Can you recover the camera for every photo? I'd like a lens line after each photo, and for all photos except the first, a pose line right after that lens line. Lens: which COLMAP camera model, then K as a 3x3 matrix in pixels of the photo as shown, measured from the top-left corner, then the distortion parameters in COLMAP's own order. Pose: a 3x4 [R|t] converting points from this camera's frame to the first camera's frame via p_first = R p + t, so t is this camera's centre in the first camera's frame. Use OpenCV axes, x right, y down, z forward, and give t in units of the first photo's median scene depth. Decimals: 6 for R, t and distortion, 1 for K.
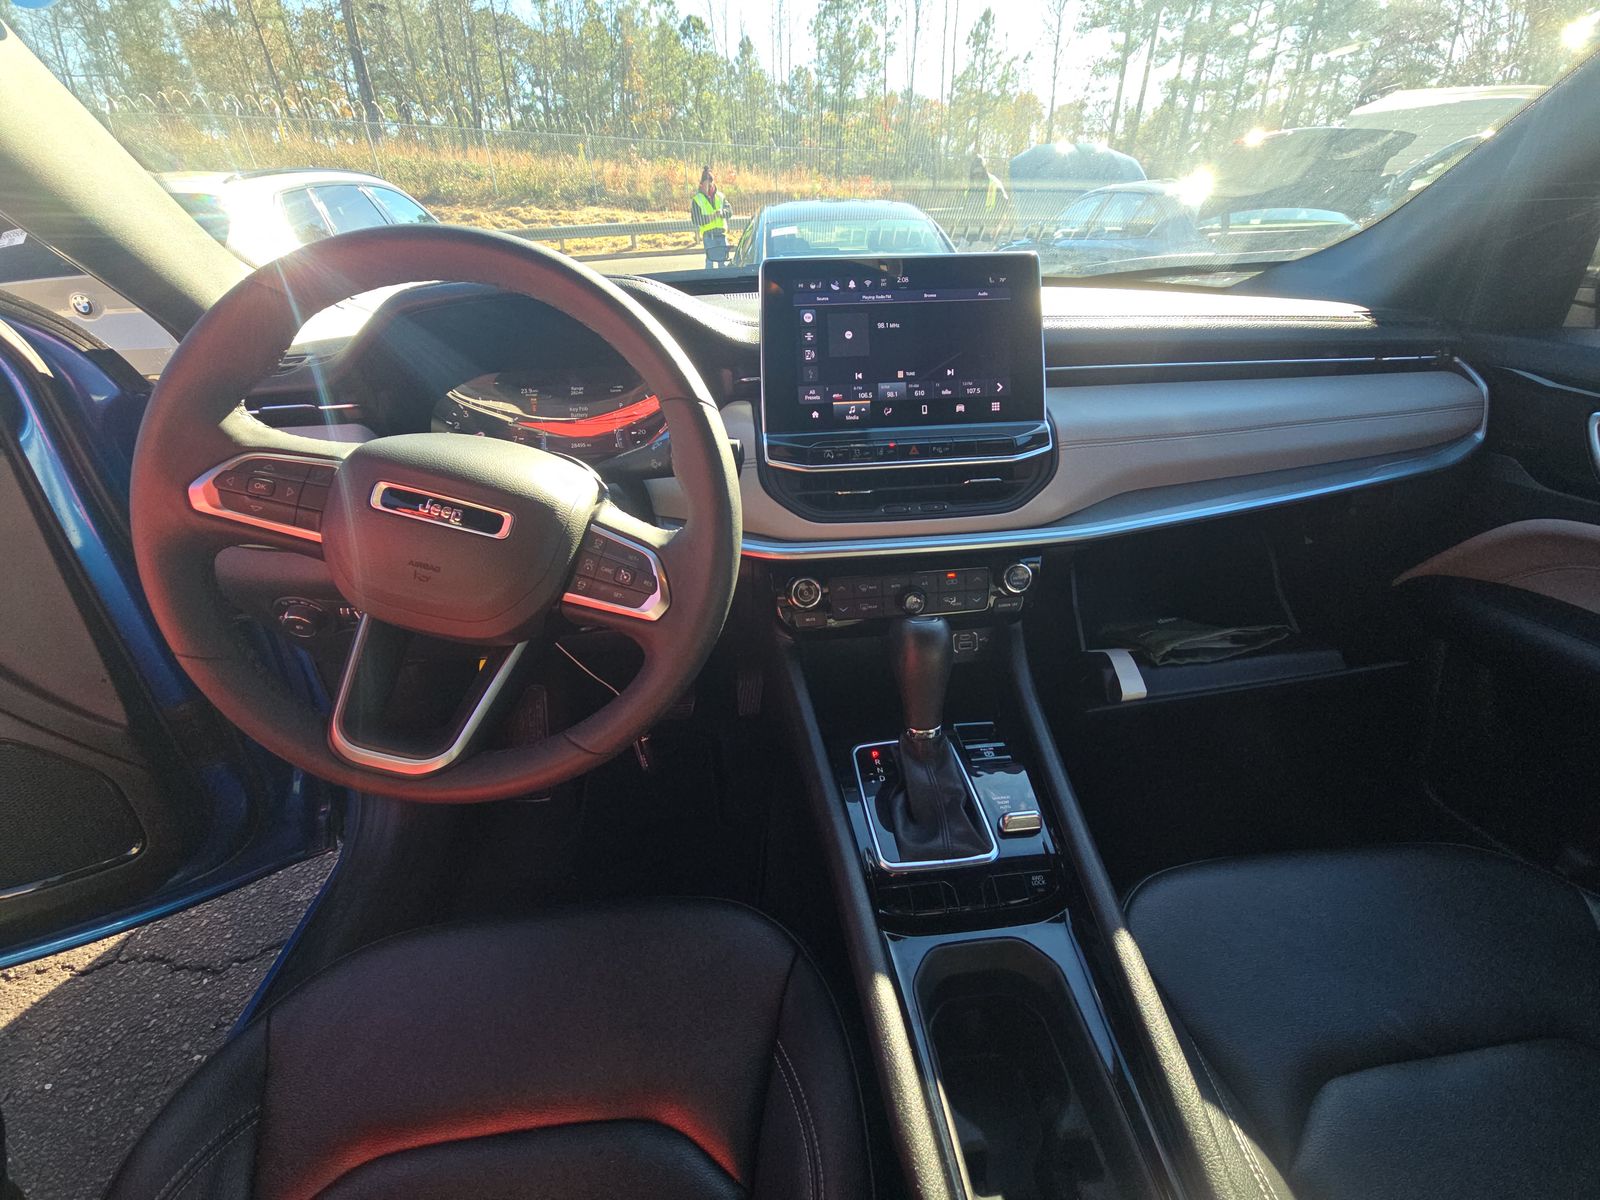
lens RADIAL K [[639.5, 0, 800.6], [0, 639.5, 600.1], [0, 0, 1]] dist [0.002826, 0.000041]
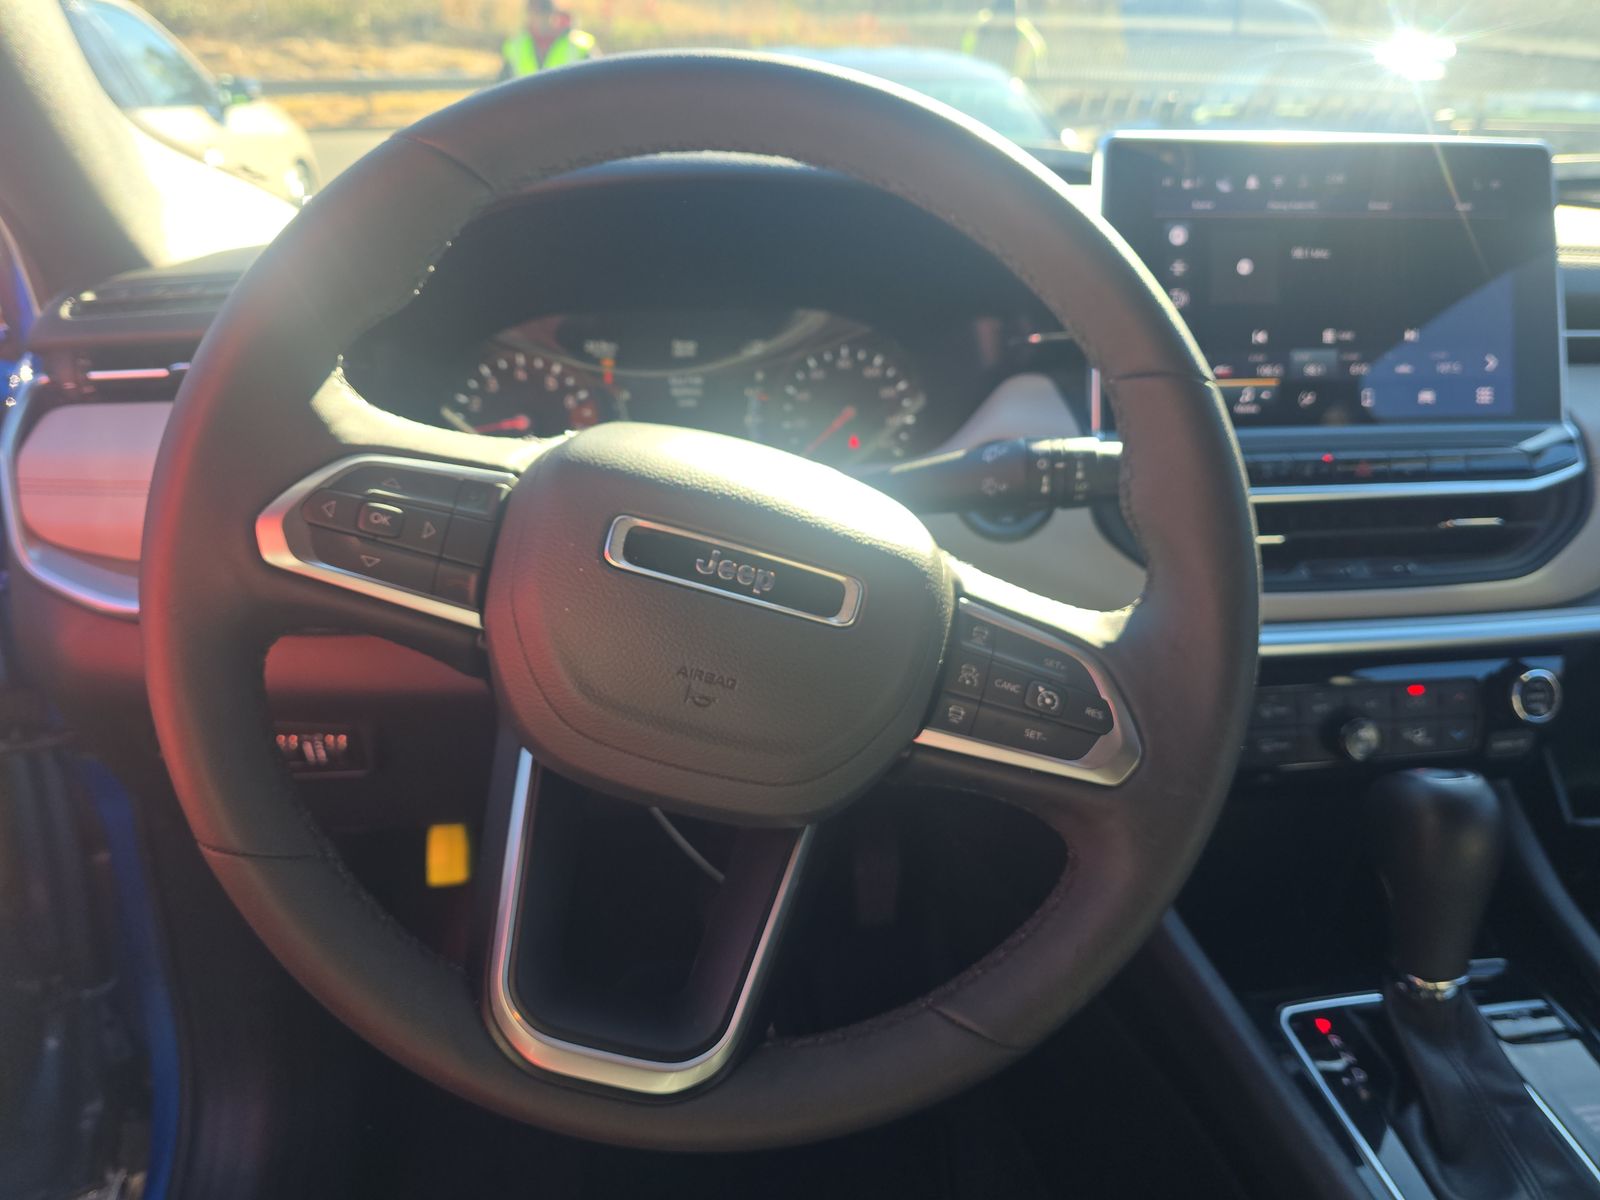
lens RADIAL K [[1096.1, 0, 798.0], [0, 1096.1, 599.0], [0, 0, 1]] dist [0.001151, -0.005927]
pose [[0.998926, 0.016380, 0.043351, -0.367411], [-0.012291, 0.995593, -0.092973, -0.023346], [-0.044683, 0.092341, 0.994724, 0.071424]]
